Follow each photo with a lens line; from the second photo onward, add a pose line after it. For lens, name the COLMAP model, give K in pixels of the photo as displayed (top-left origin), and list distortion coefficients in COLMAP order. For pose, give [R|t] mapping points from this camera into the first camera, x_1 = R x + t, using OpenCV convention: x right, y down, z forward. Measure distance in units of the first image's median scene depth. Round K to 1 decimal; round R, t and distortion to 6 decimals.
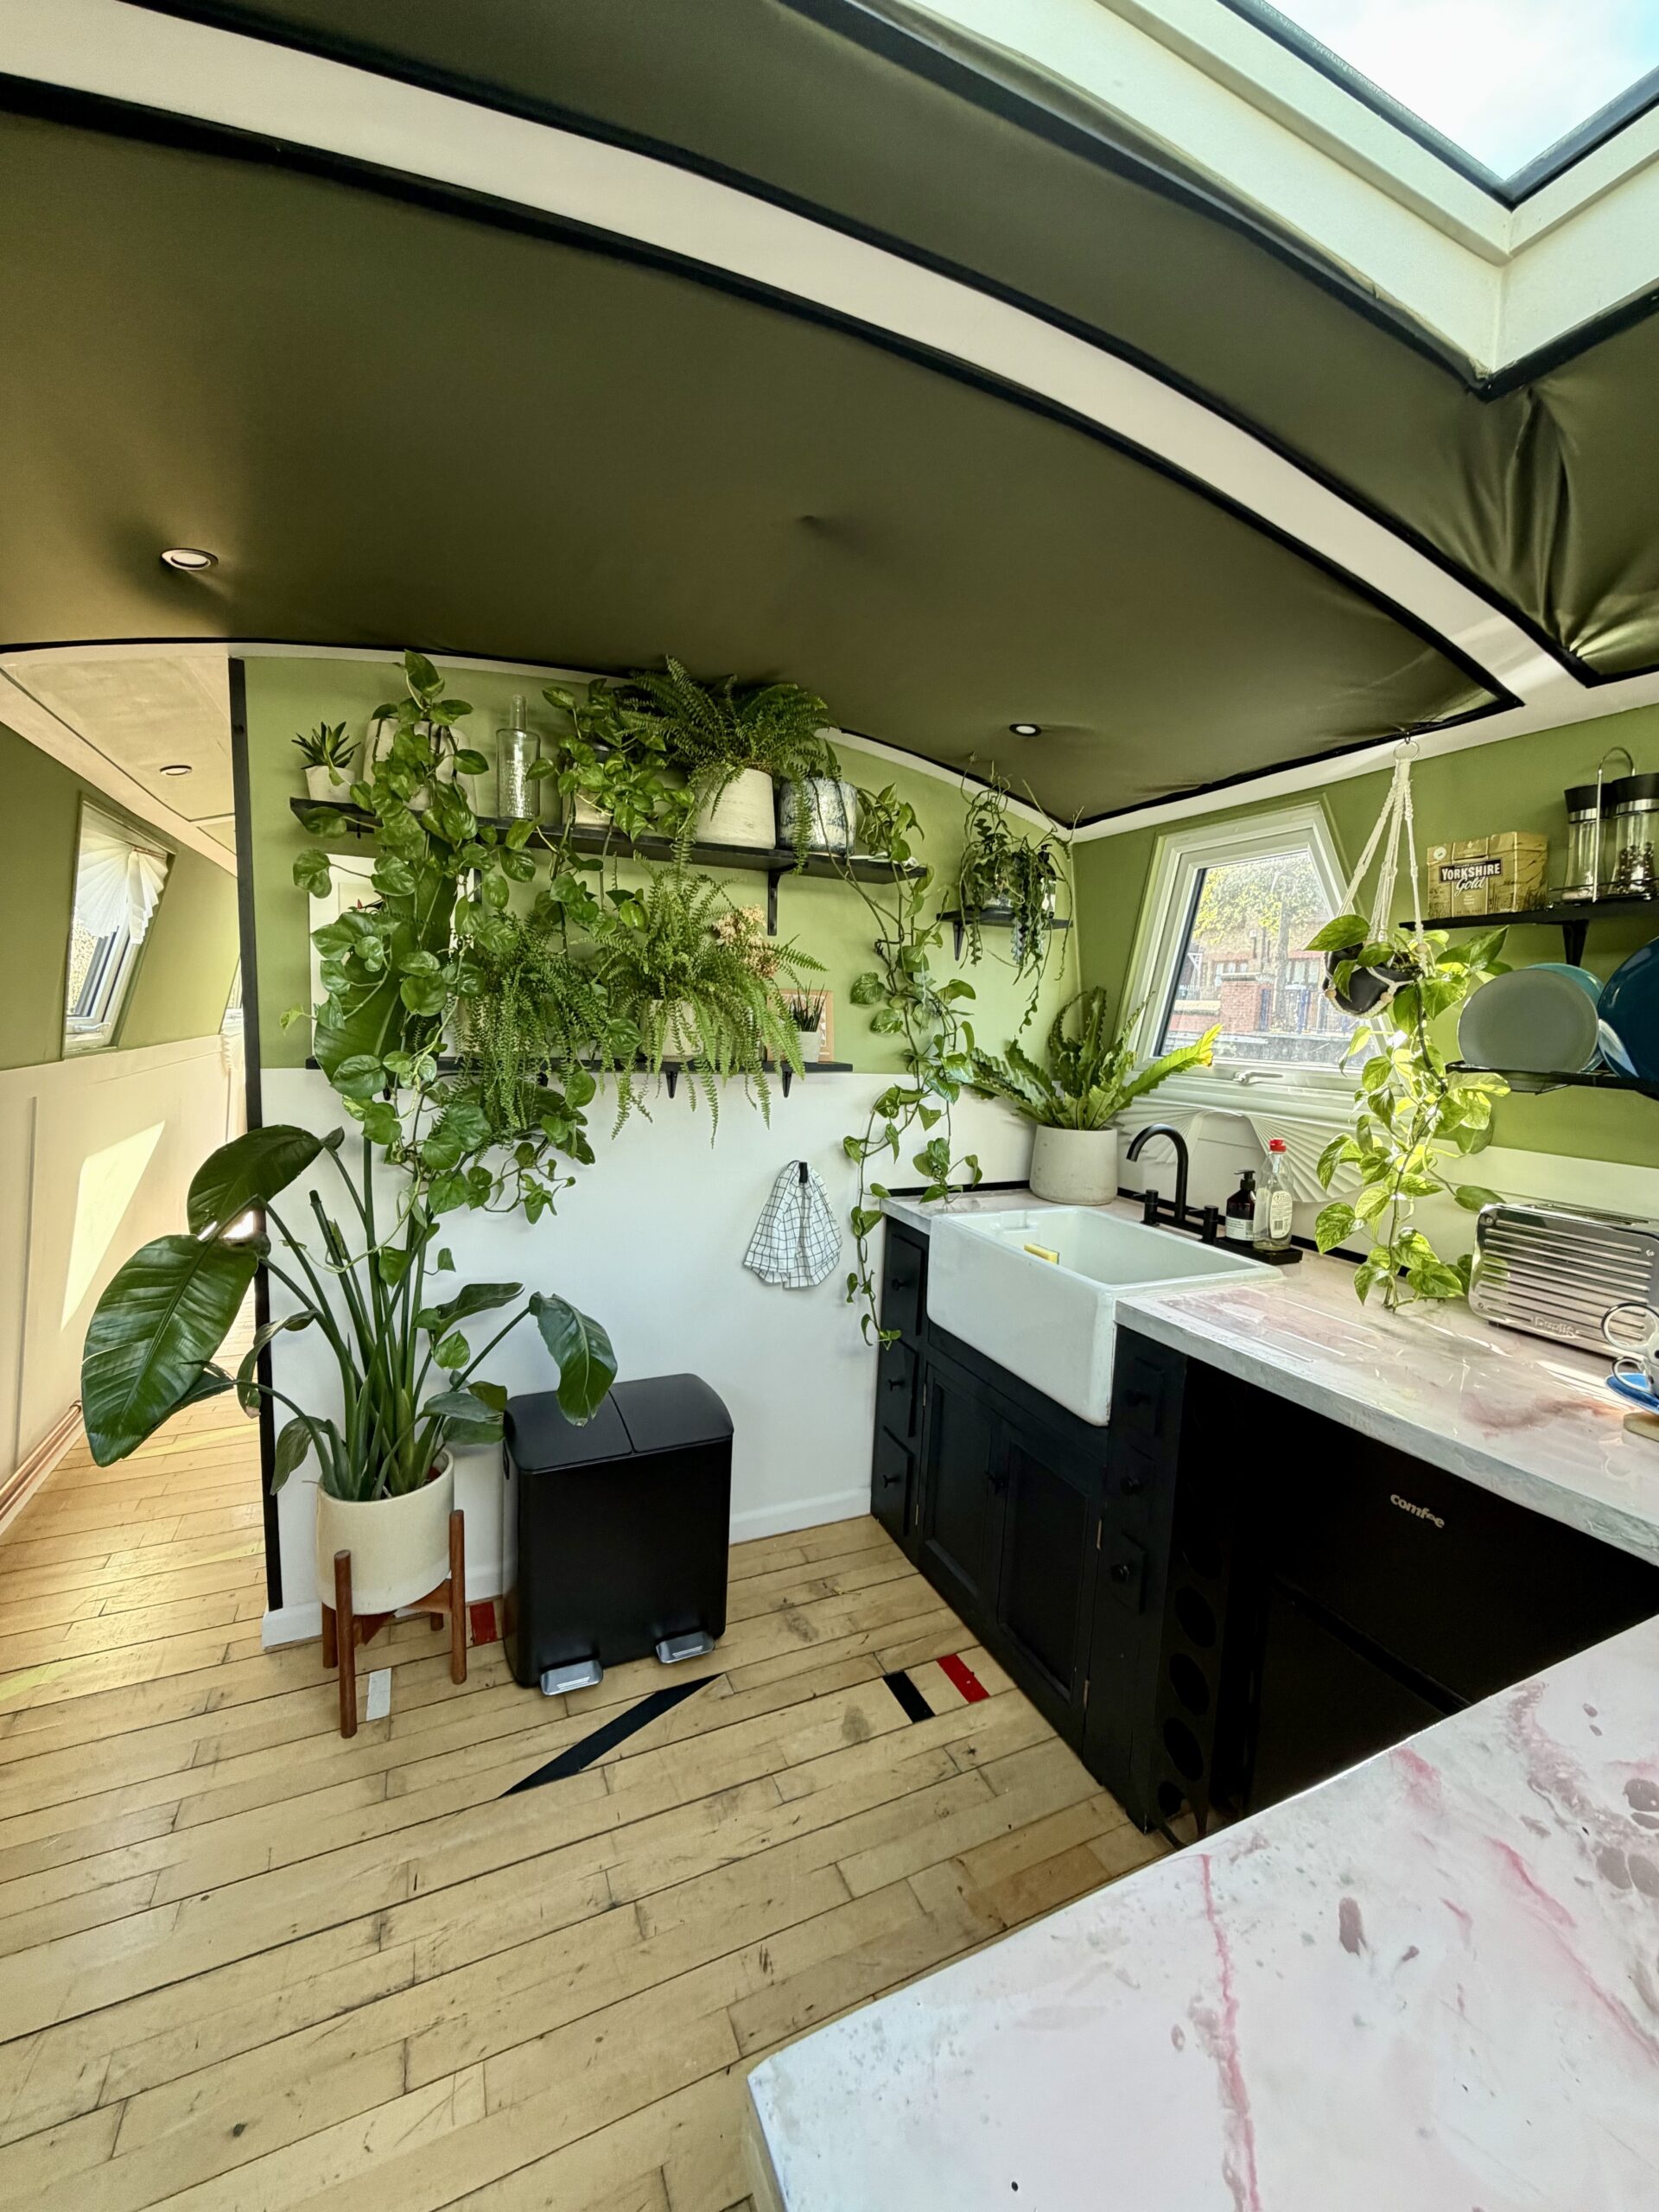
lens RADIAL K [[875.8, 0, 825.6], [0, 875.8, 1091.6], [0, 0, 1]] dist [0.000136, -0.000391]
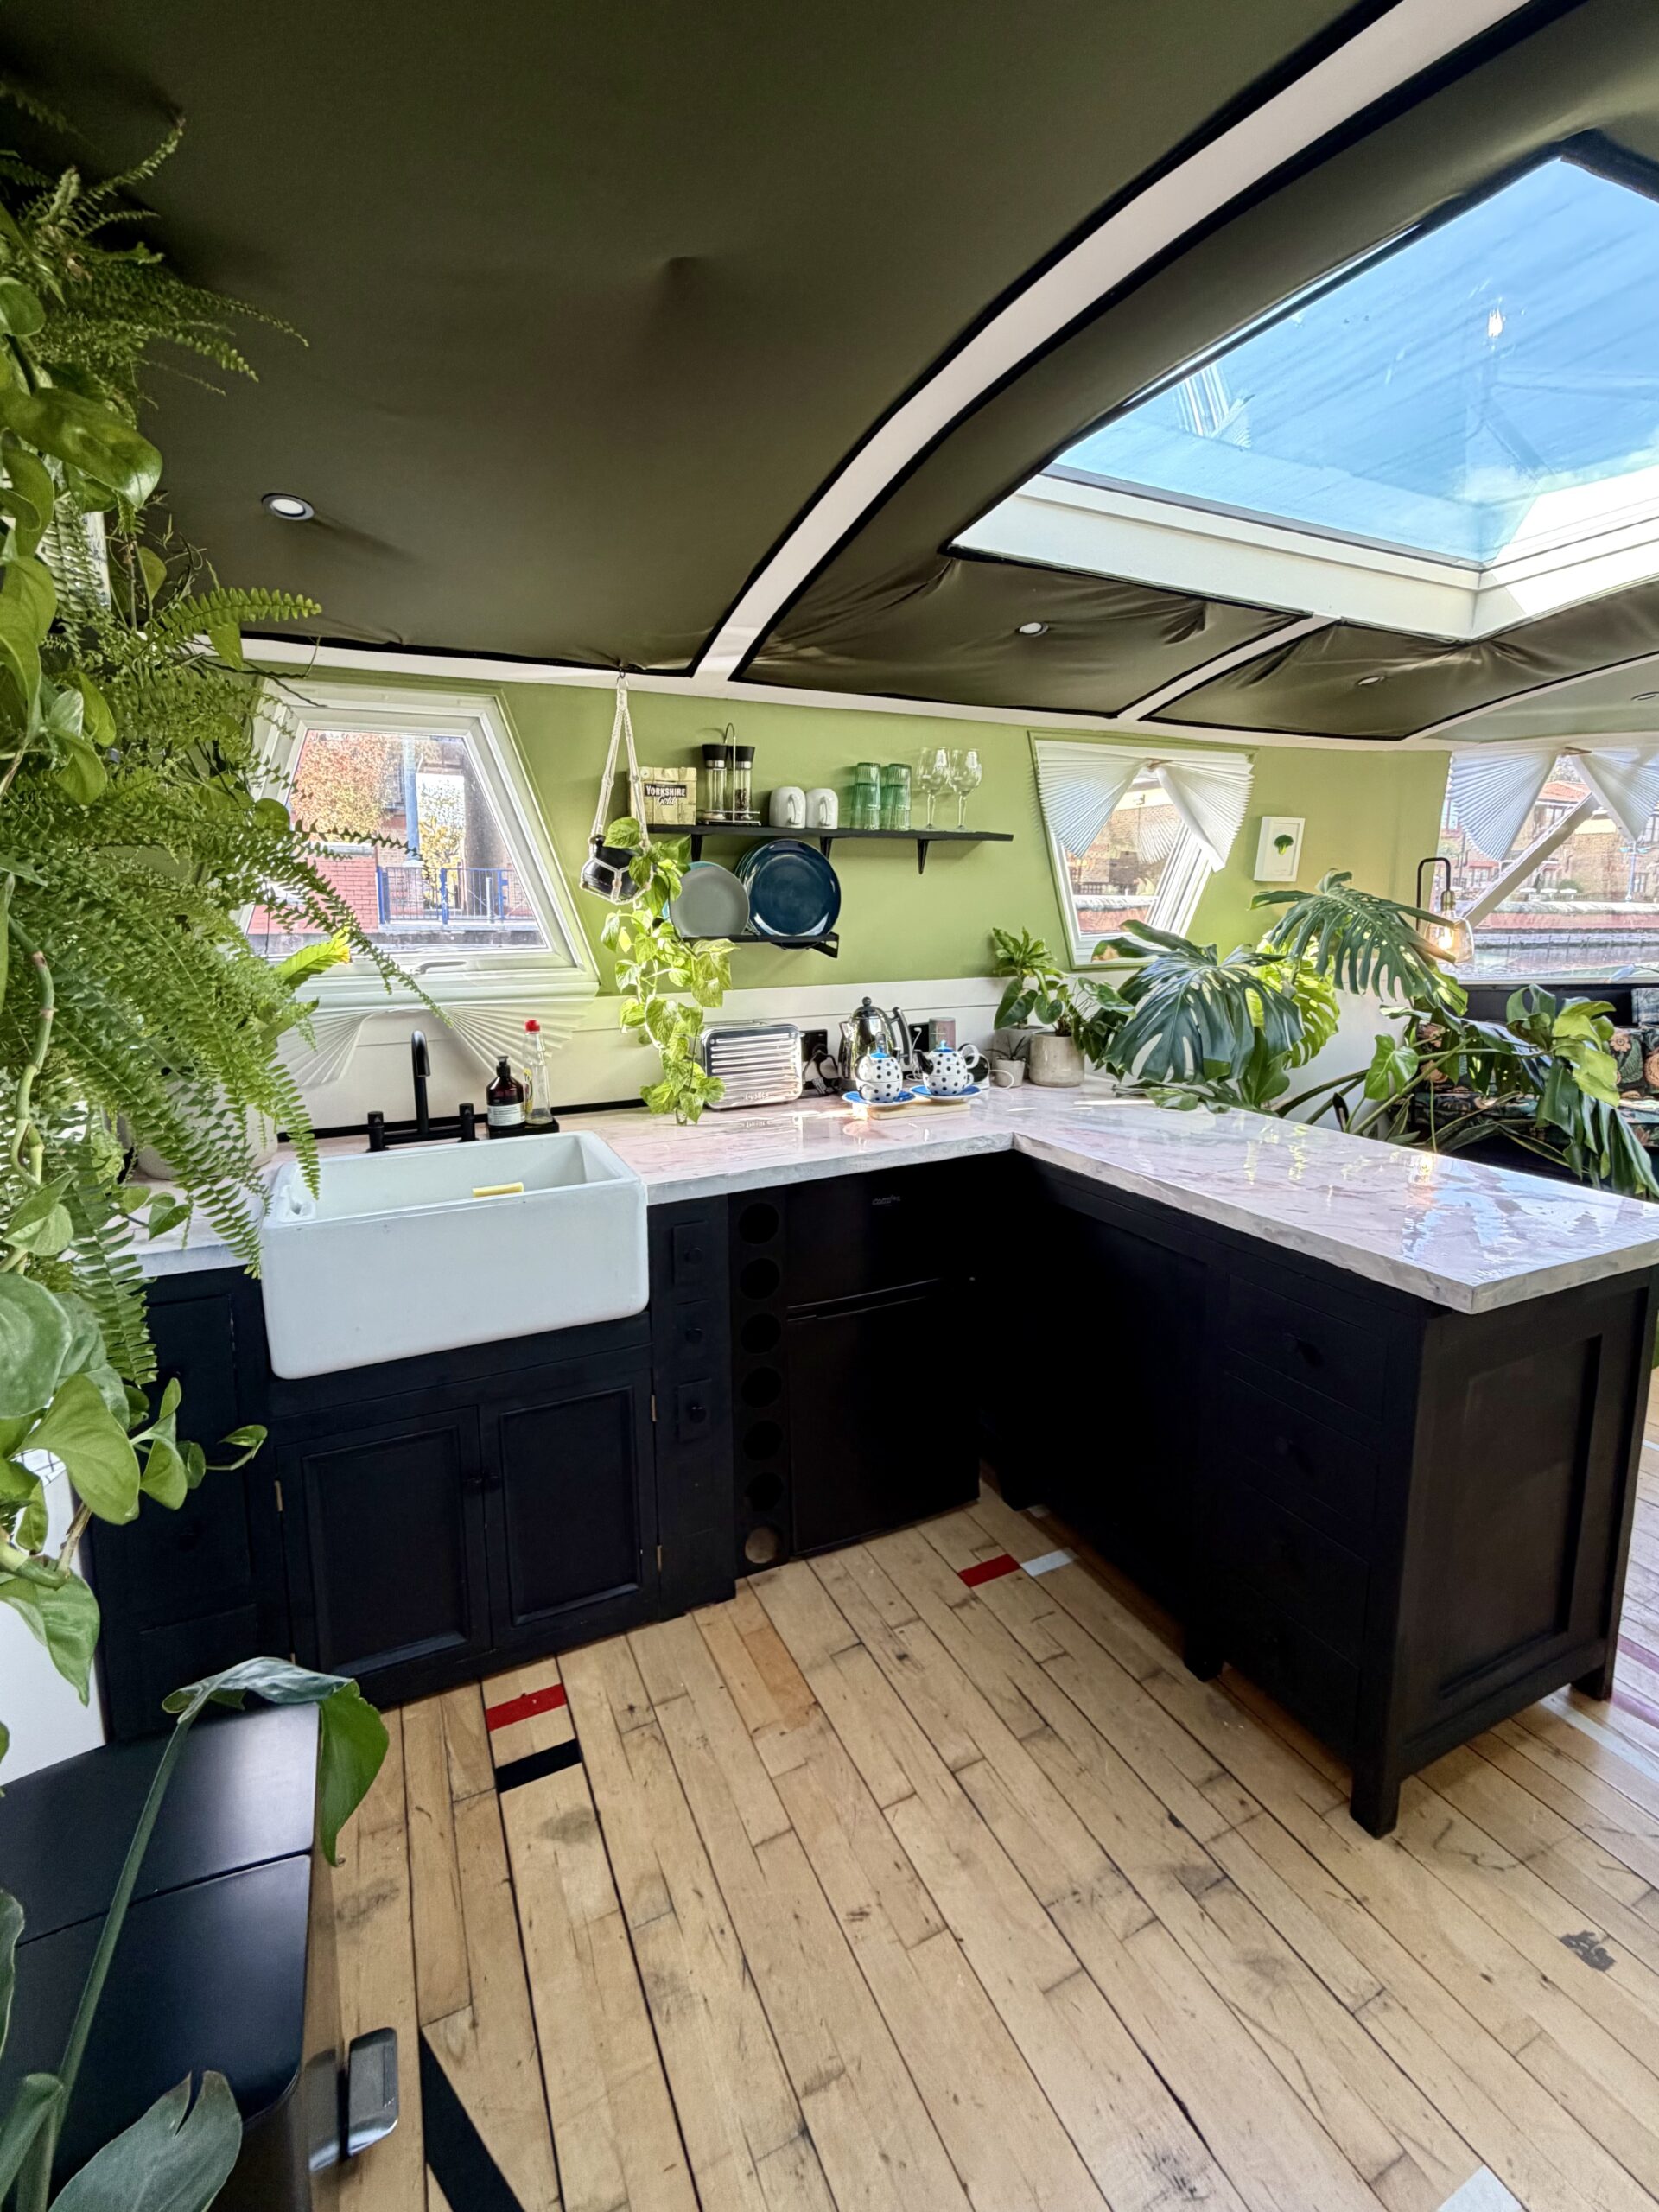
lens RADIAL K [[969.7, 0, 824.8], [0, 969.7, 1042.2], [0, 0, 1]] dist [0.001508, 0.000301]
pose [[-0.014522, -0.180778, 0.983417, -0.678983], [0.095194, 0.978803, 0.181336, -0.104103], [-0.995353, 0.096249, 0.002995, 0.674927]]
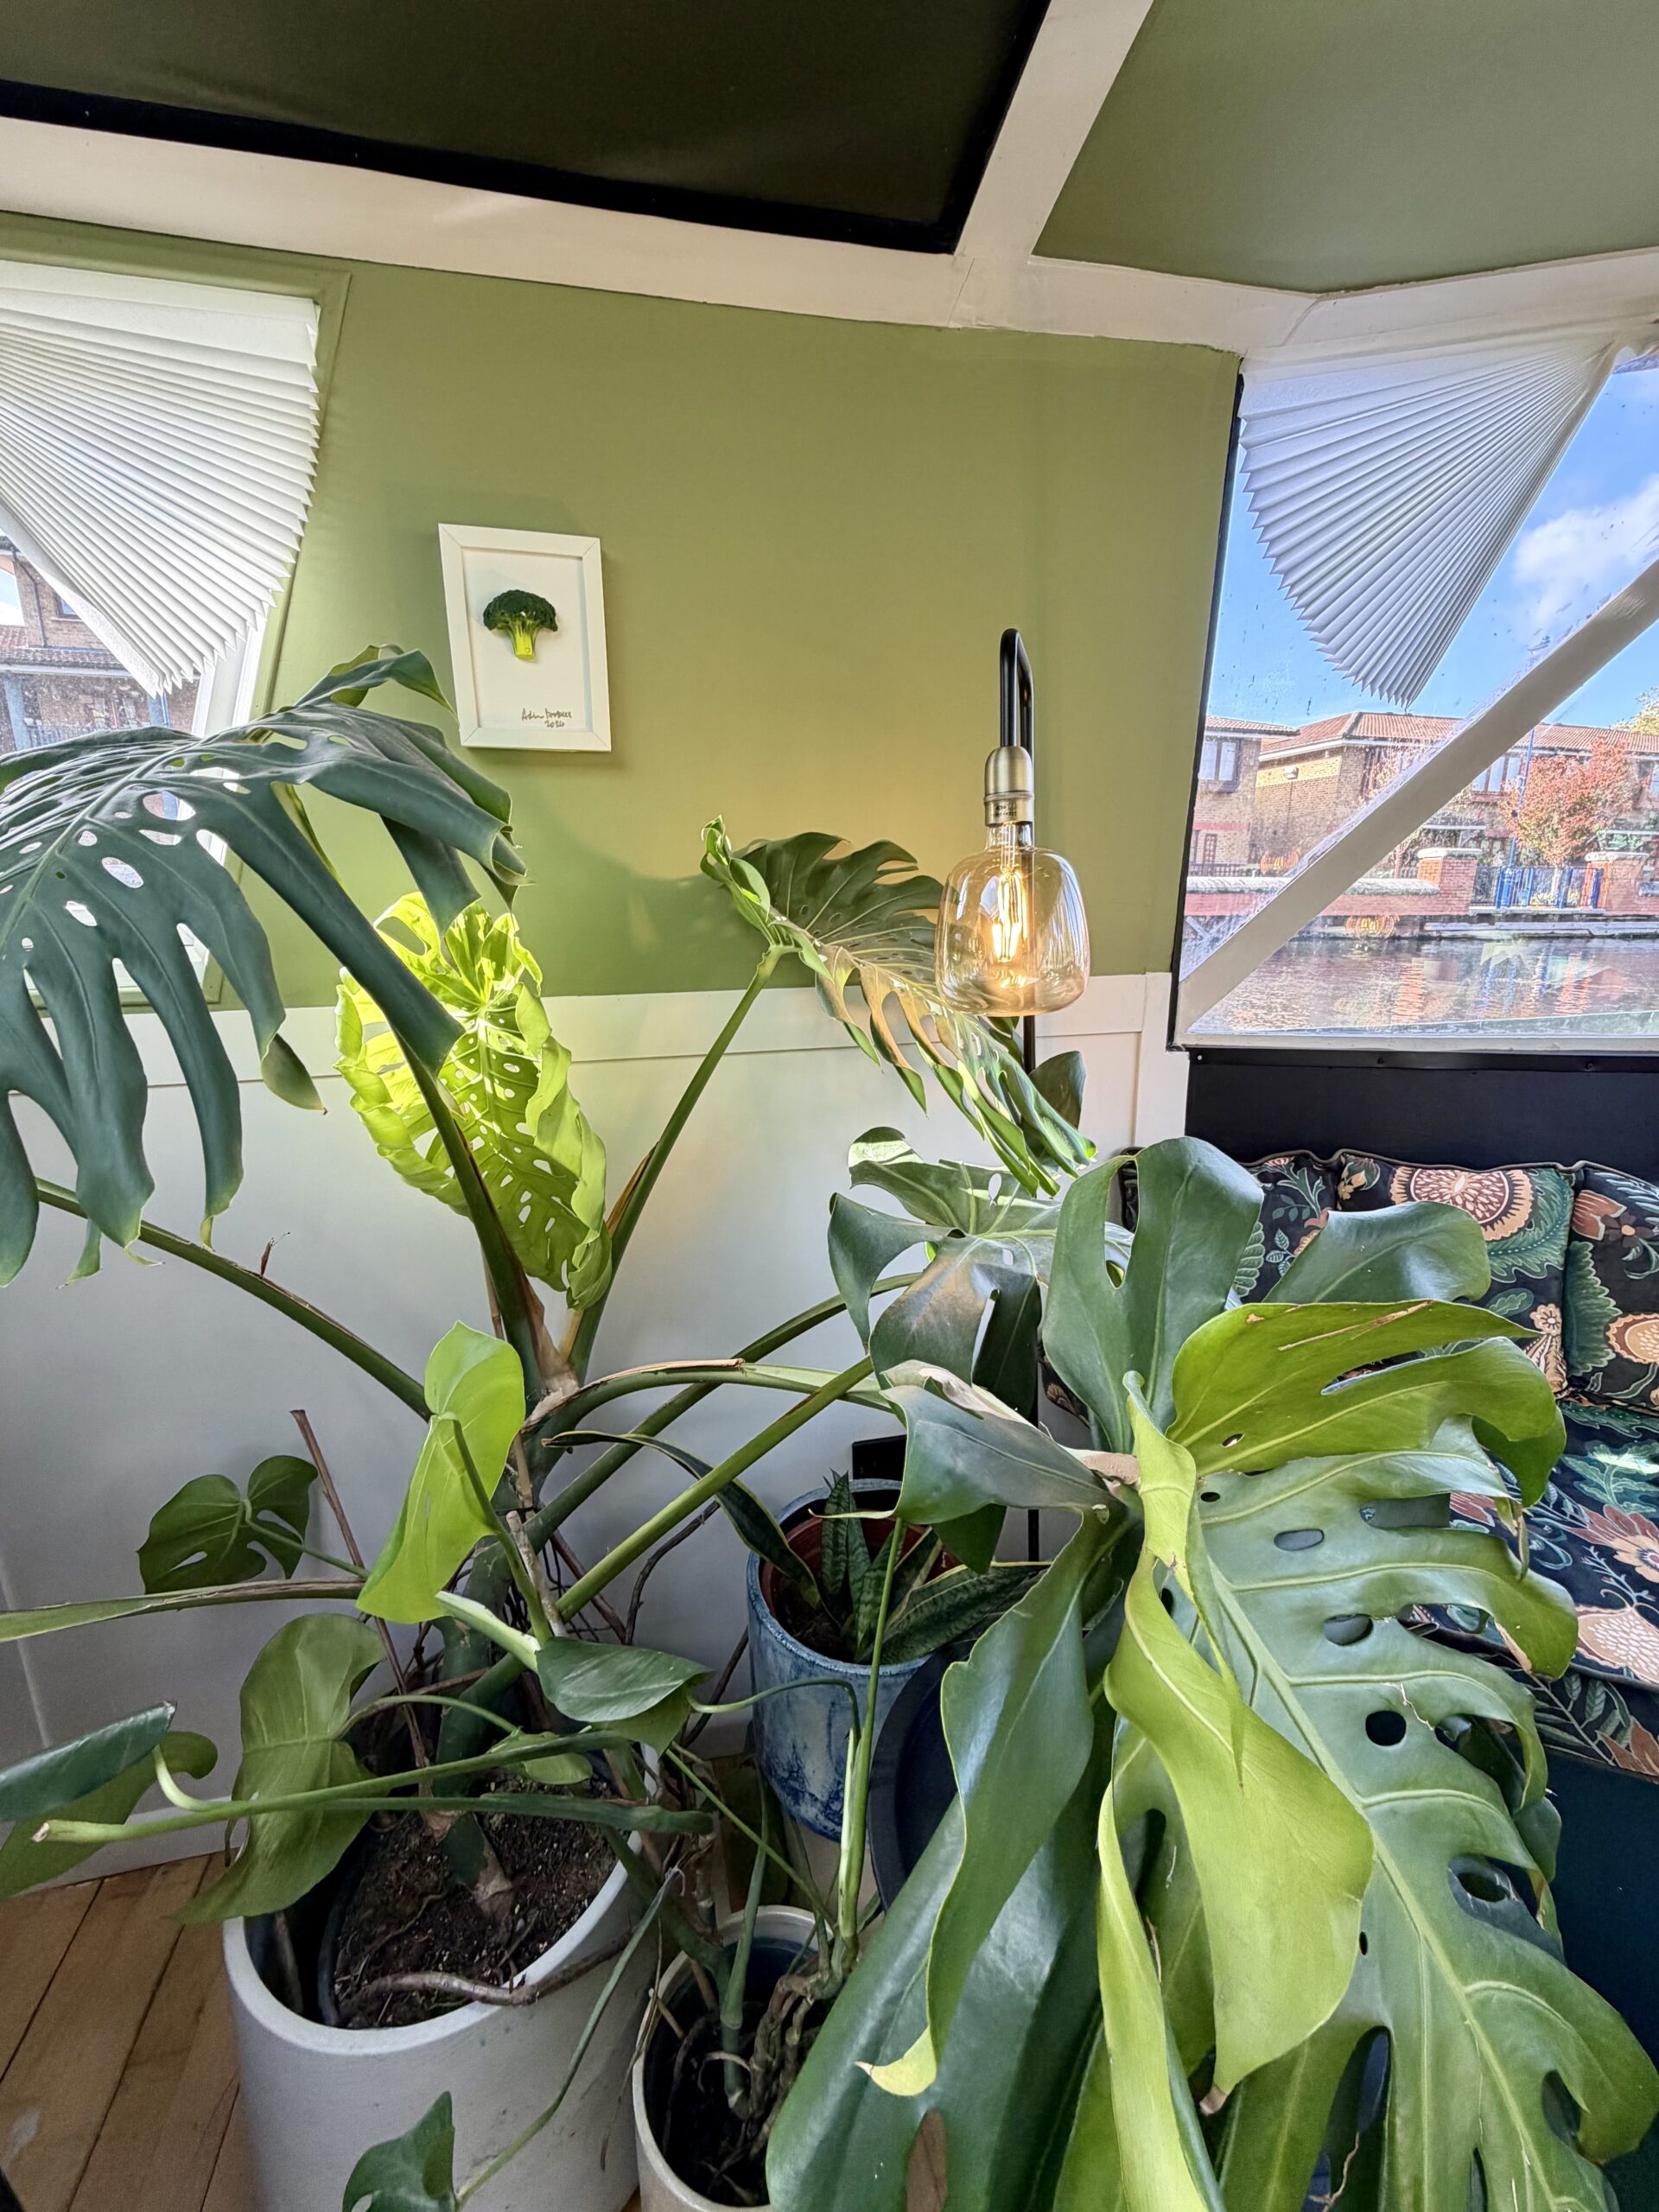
lens RADIAL K [[875.8, 0, 826.3], [0, 875.8, 1090.6], [0, 0, 1]] dist [0.000136, -0.000391]
pose [[0.182129, -0.256025, 0.949358, 0.631614], [0.107085, 0.964928, 0.239680, 0.104875], [-0.977426, 0.058009, 0.203158, -0.476306]]
